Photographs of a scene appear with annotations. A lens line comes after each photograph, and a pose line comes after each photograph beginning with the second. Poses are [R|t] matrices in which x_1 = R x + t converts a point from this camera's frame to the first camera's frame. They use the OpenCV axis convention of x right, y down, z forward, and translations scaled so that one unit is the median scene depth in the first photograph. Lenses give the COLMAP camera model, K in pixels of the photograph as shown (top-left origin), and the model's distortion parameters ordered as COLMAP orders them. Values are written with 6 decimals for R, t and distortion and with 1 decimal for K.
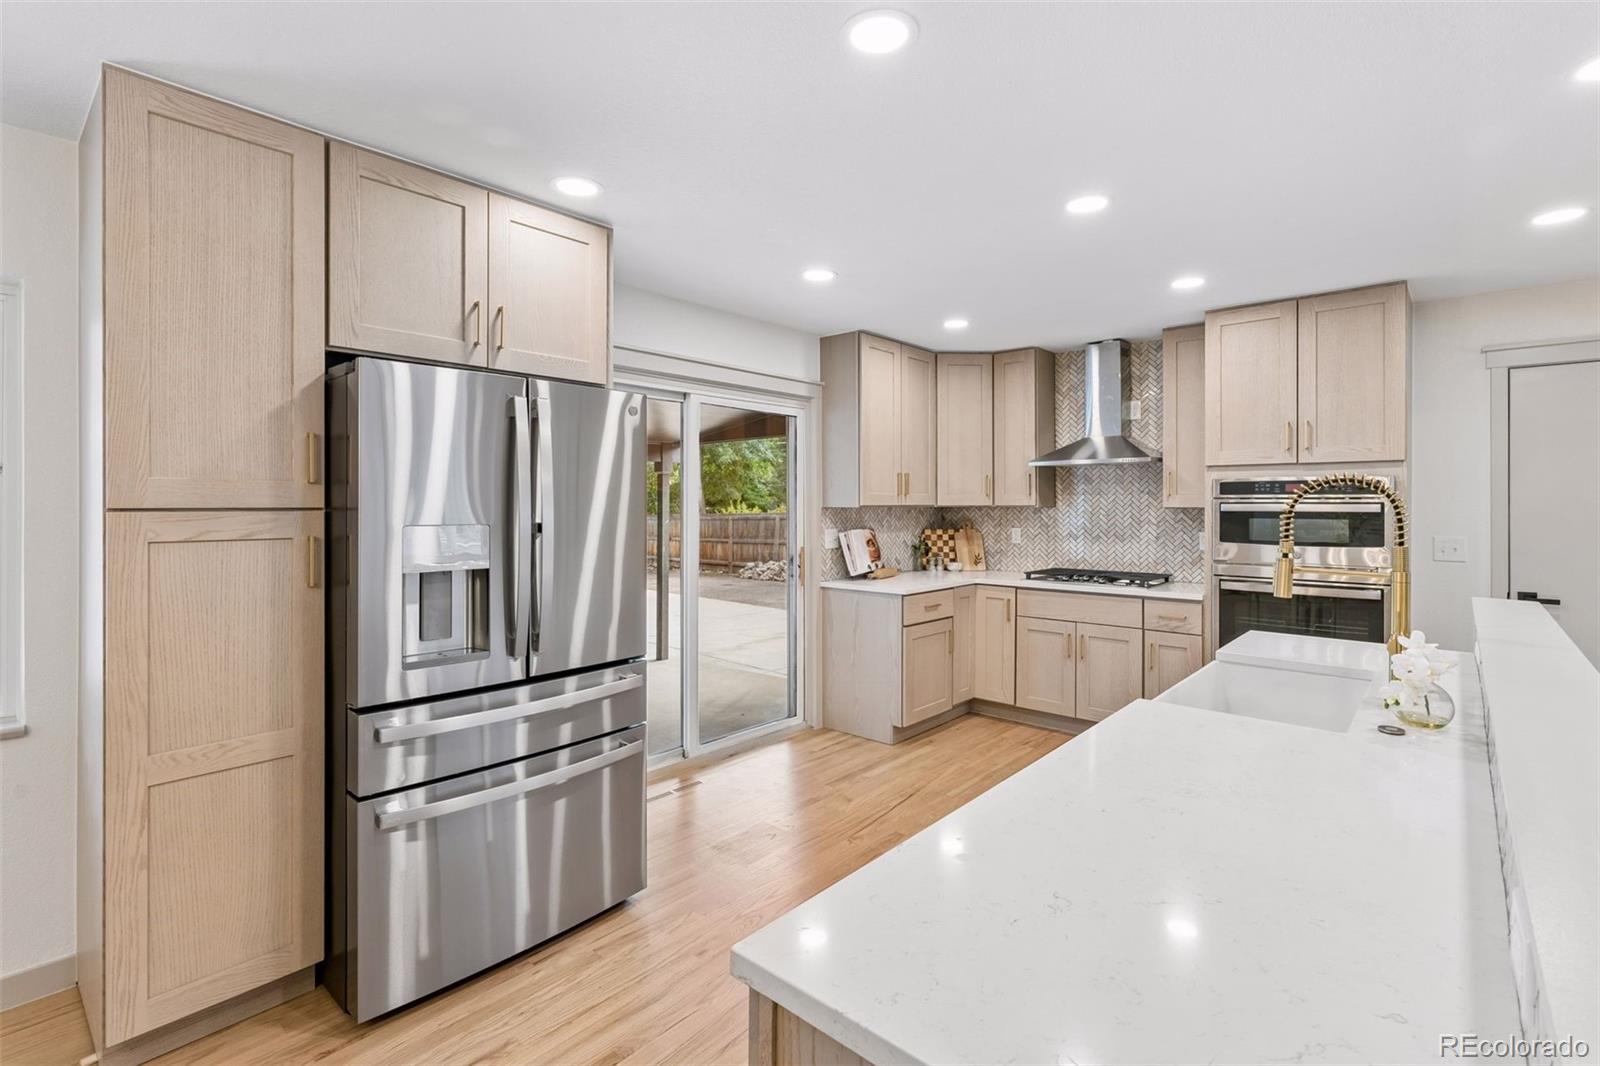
lens RADIAL K [[744.8, 0, 809.4], [0, 744.8, 502.8], [0, 0, 1]] dist [-0.001400, -0.000051]
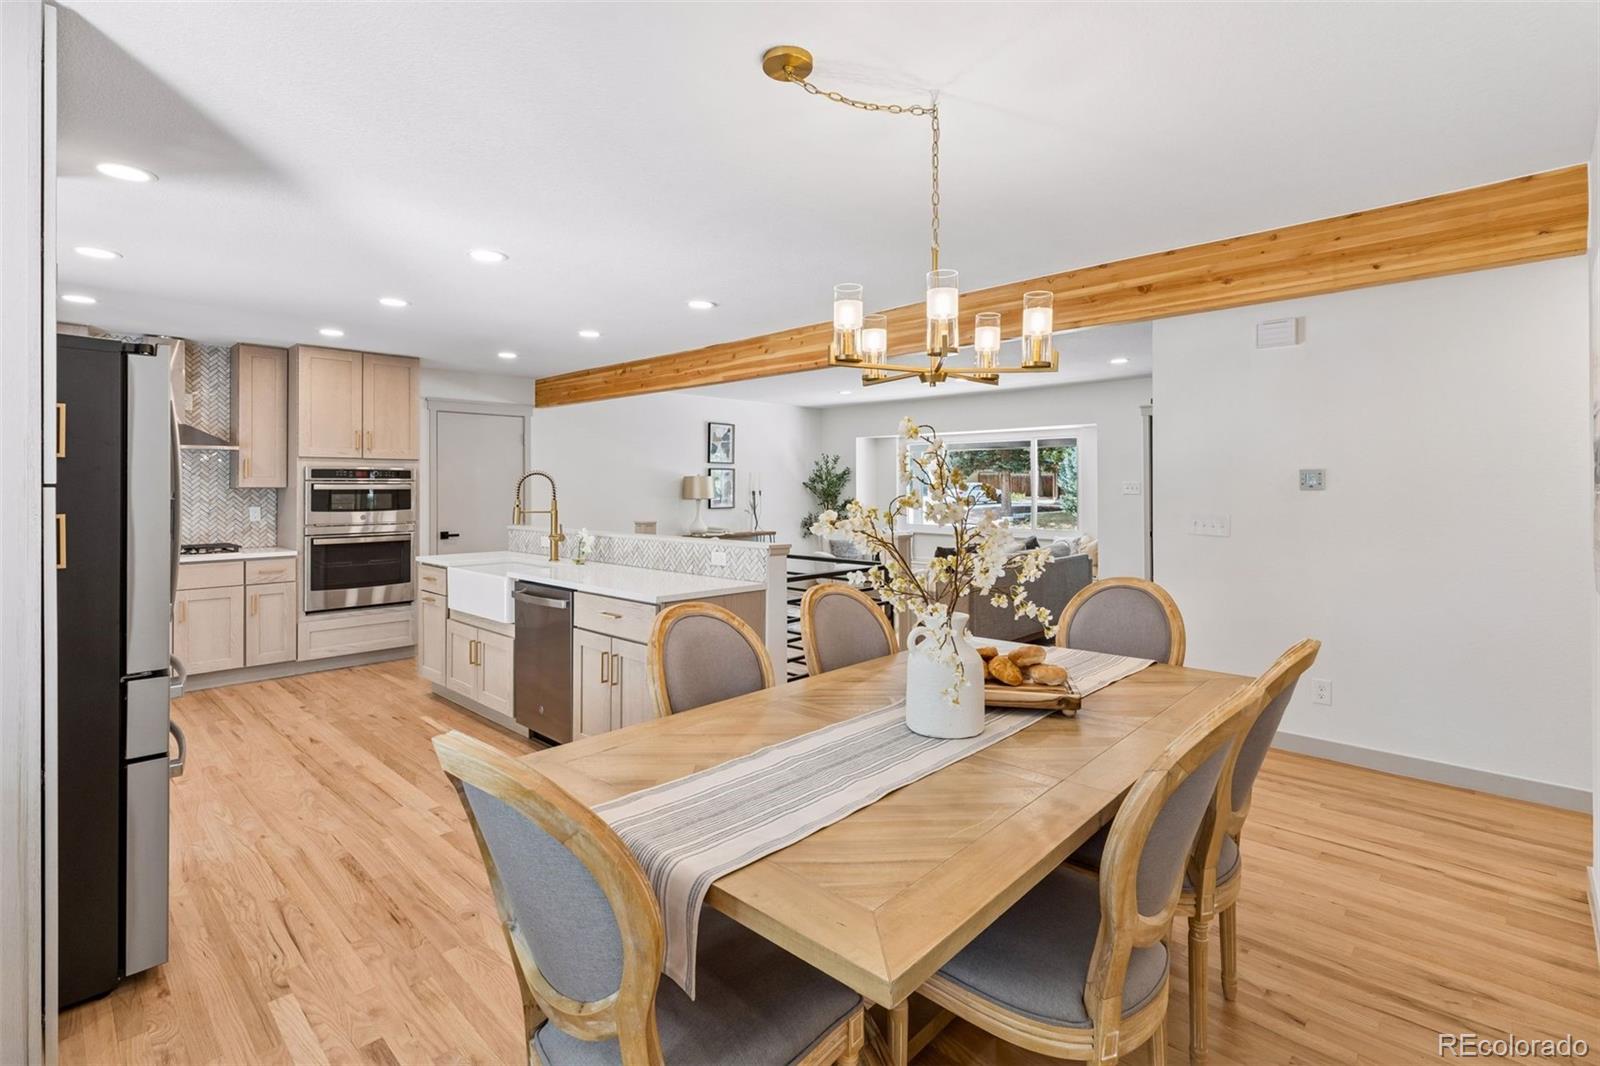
lens RADIAL K [[749.1, 0, 808.4], [0, 749.1, 481.8], [0, 0, 1]] dist [0.002009, 0.000212]
pose [[0.035732, 0.005168, 0.999348, -0.689889], [0.000925, 0.999986, -0.005204, 0.004085], [-0.999361, 0.001111, 0.035727, 0.012517]]
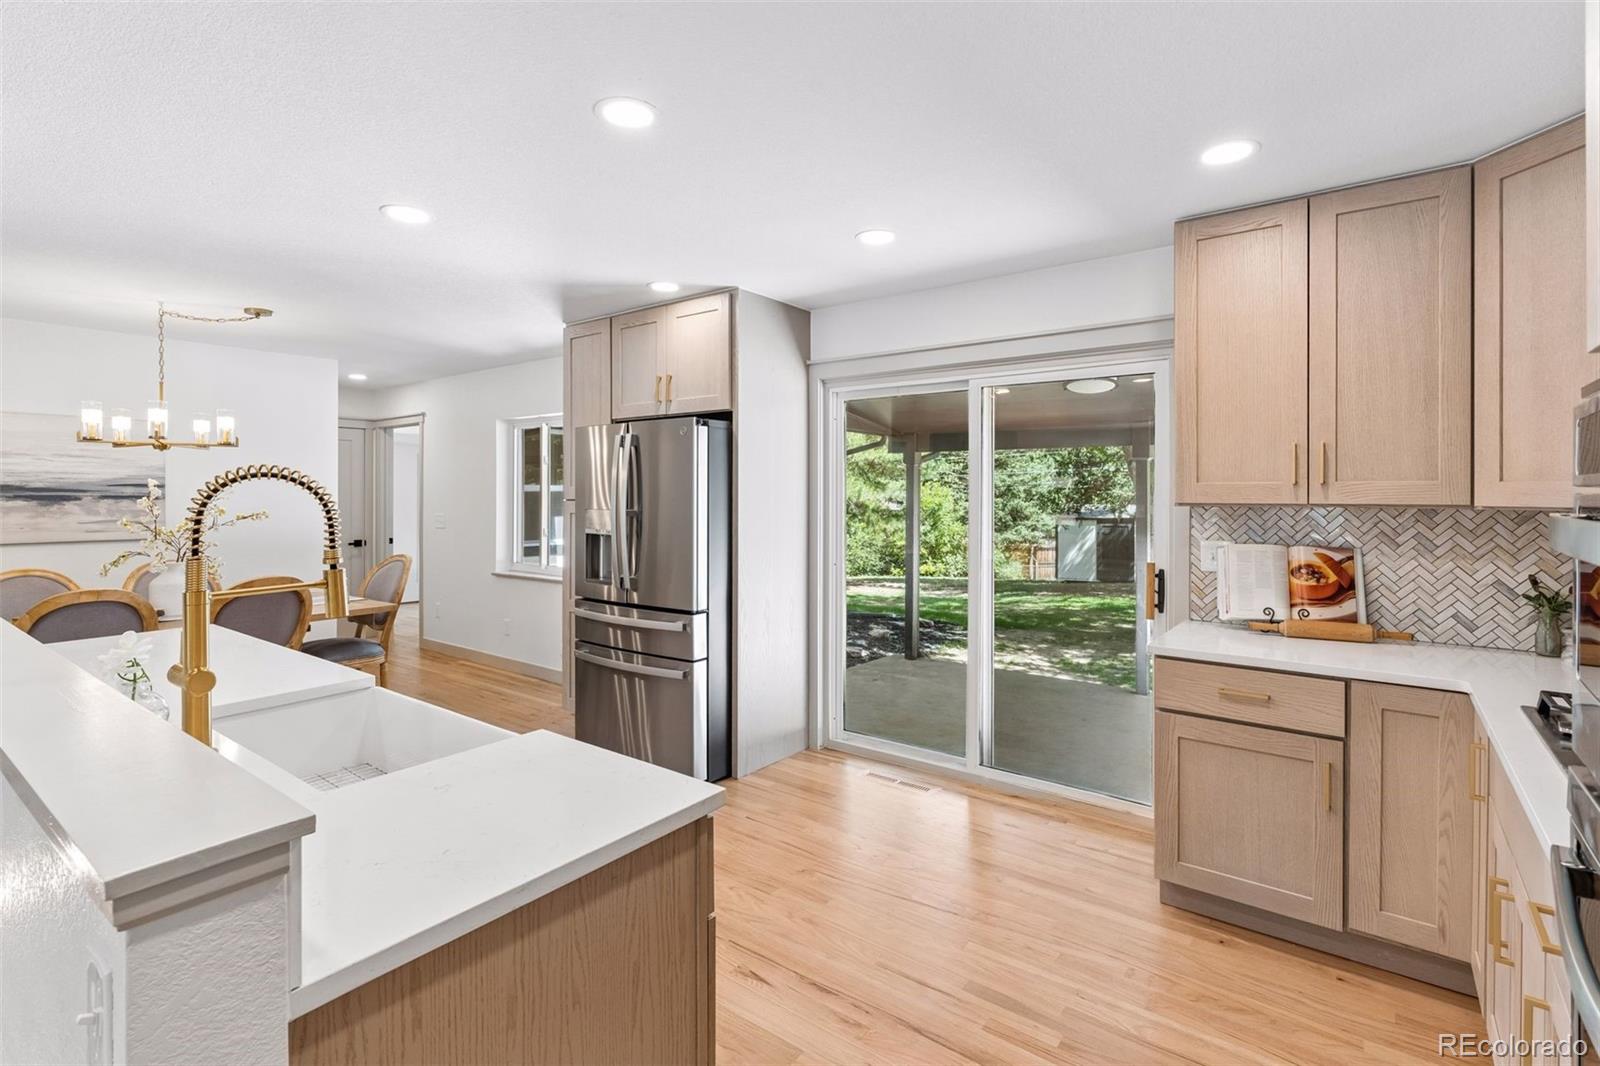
lens RADIAL K [[744.8, 0, 809.4], [0, 744.8, 502.8], [0, 0, 1]] dist [-0.001400, -0.000051]
pose [[0.075149, 0.010448, -0.997118, 0.633555], [0.000082, 0.999945, 0.010483, -0.003136], [0.997172, -0.000869, 0.075144, 0.620803]]
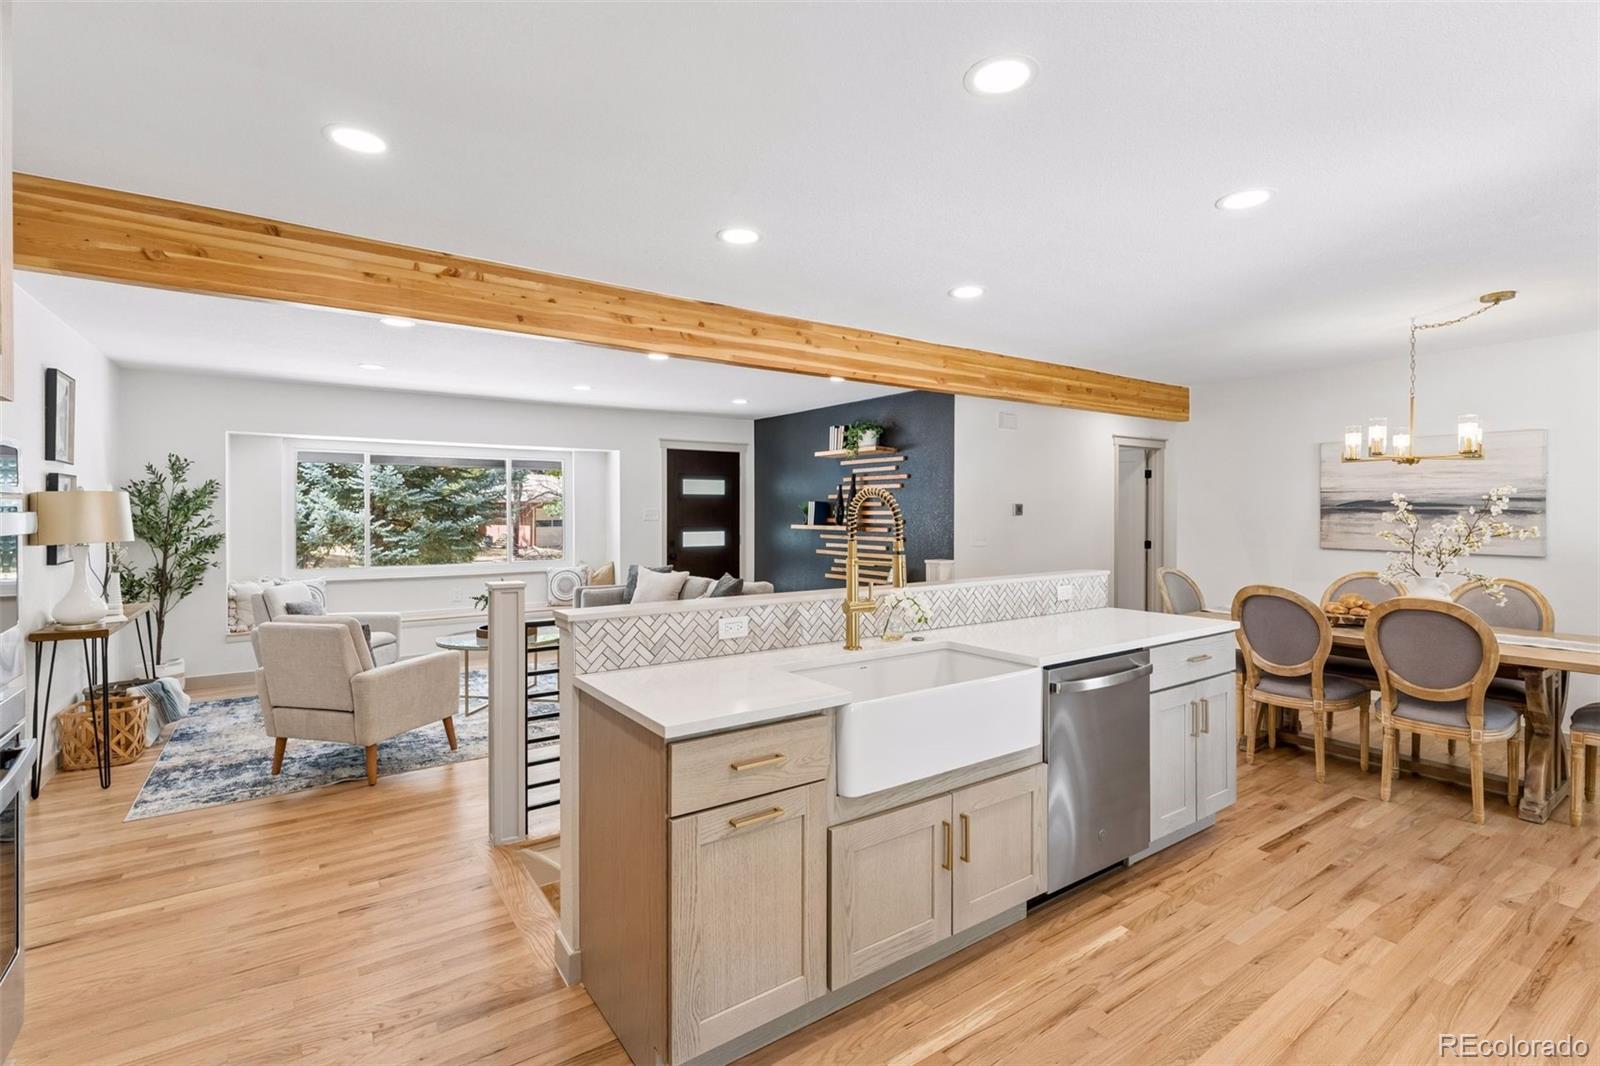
lens RADIAL K [[745.4, 0, 796.3], [0, 745.4, 513.3], [0, 0, 1]] dist [-0.000003, 0.000104]
pose [[-0.970353, -0.001685, 0.241687, 0.217253], [-0.001331, 0.999998, 0.001628, 0.001908], [-0.241689, 0.001258, -0.970353, 0.951527]]
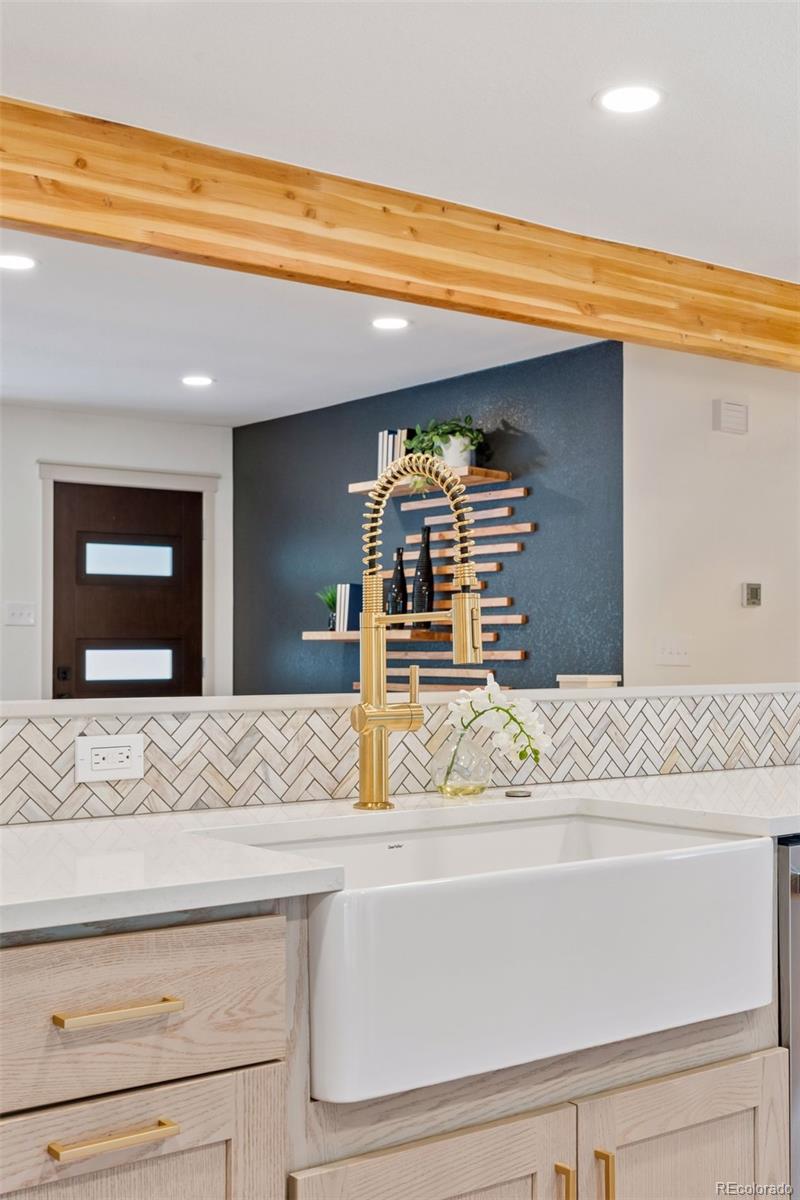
lens RADIAL K [[1452.1, 0, 400.2], [0, 1452.1, 605.1], [0, 0, 1]] dist [0.005309, 0.012826]
pose [[-0.979446, 0.005280, 0.201639, 0.199493], [-0.000761, 0.999553, -0.029872, 0.049407], [-0.201707, -0.029412, -0.979004, 0.893978]]
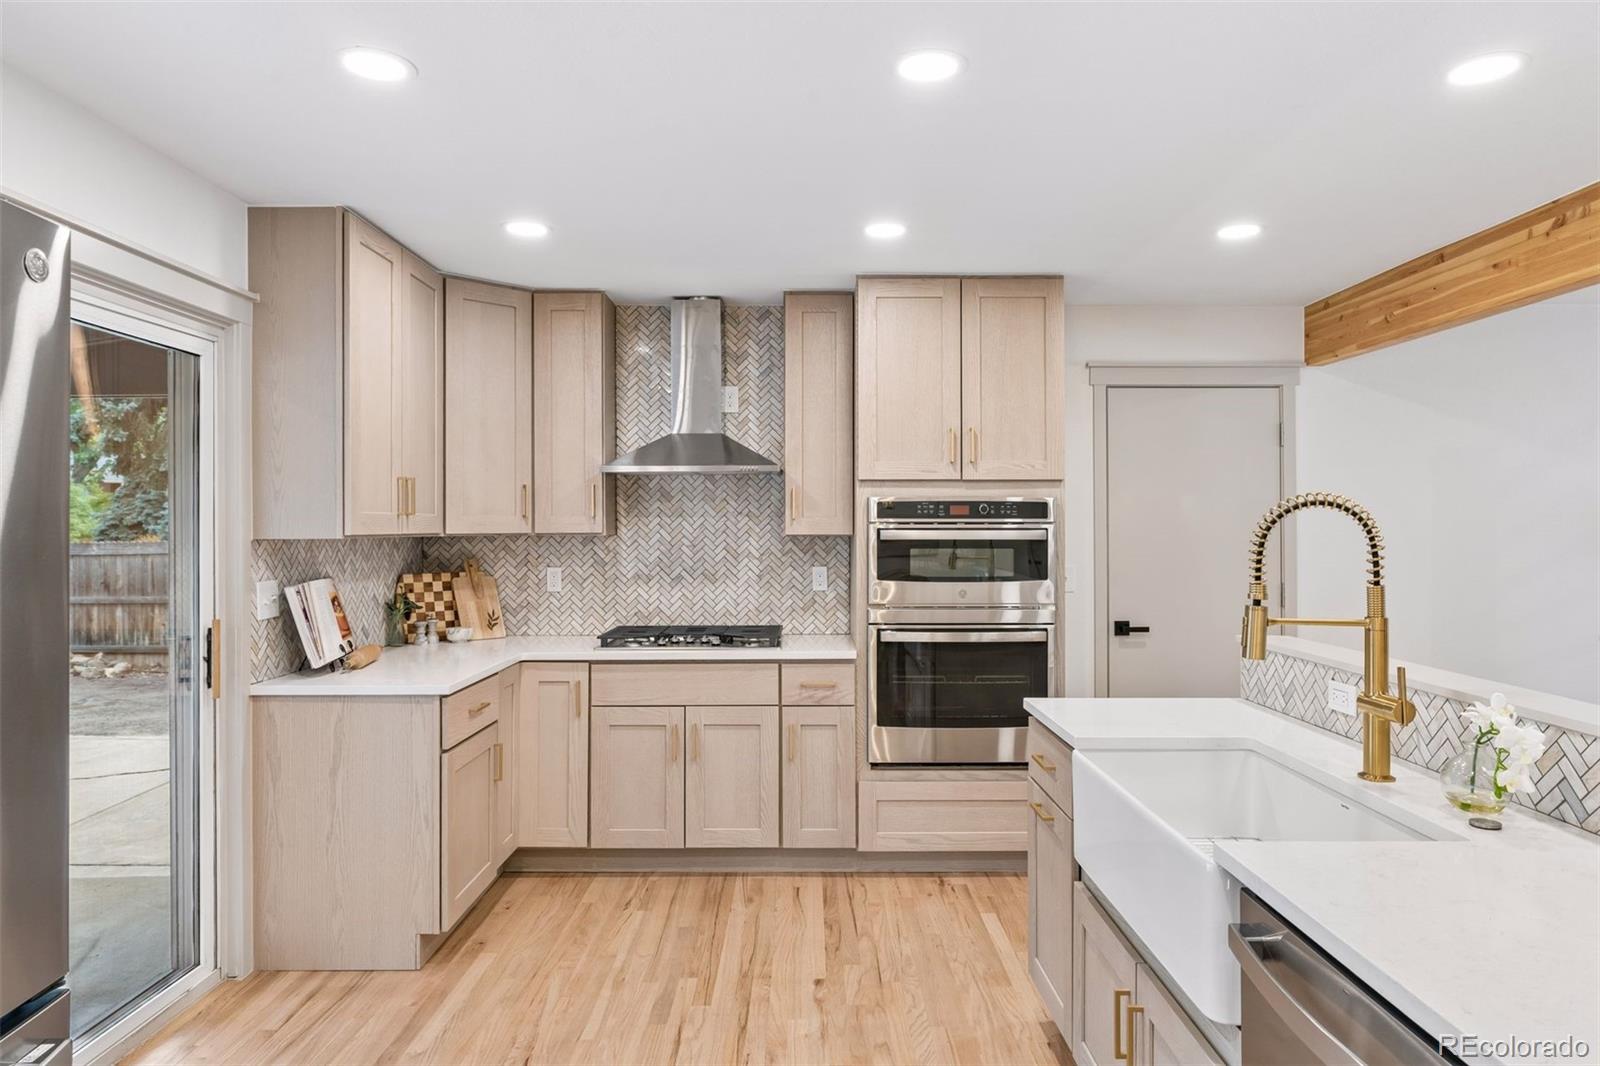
lens RADIAL K [[1000.9, 0, 810.0], [0, 1000.9, 519.4], [0, 0, 1]] dist [-0.005007, 0.000870]
pose [[0.745946, 0.003461, 0.665997, -0.153311], [0.000875, 0.999981, -0.006176, -0.002740], [-0.666006, 0.005190, 0.745929, 0.234962]]
